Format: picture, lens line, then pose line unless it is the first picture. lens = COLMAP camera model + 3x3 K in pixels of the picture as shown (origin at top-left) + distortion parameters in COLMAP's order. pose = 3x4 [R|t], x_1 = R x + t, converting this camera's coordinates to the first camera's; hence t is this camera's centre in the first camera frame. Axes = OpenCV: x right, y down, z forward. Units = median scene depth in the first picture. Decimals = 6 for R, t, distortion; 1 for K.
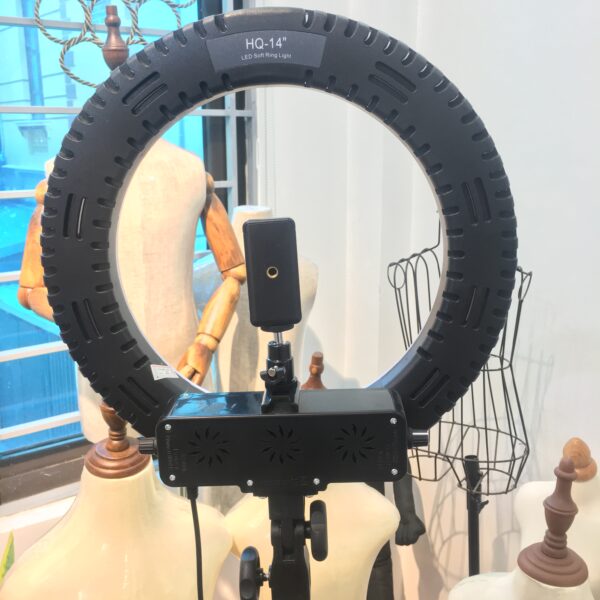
lens RADIAL K [[699.2, 0, 300.0], [0, 699.2, 300.0], [0, 0, 1]] dist [0.073898, -0.157189]
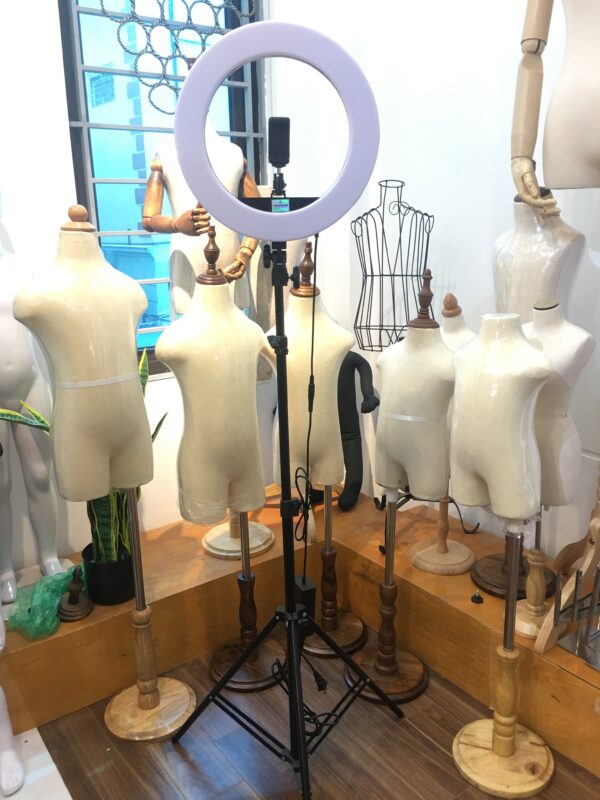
lens RADIAL K [[686.6, 0, 300.0], [0, 686.6, 400.0], [0, 0, 1]] dist [0.076521, -0.126617]
pose [[0.999755, -0.019962, 0.009582, -0.018218], [0.019711, 0.999478, 0.025587, 0.334448], [-0.010088, -0.025392, 0.999627, -0.642739]]
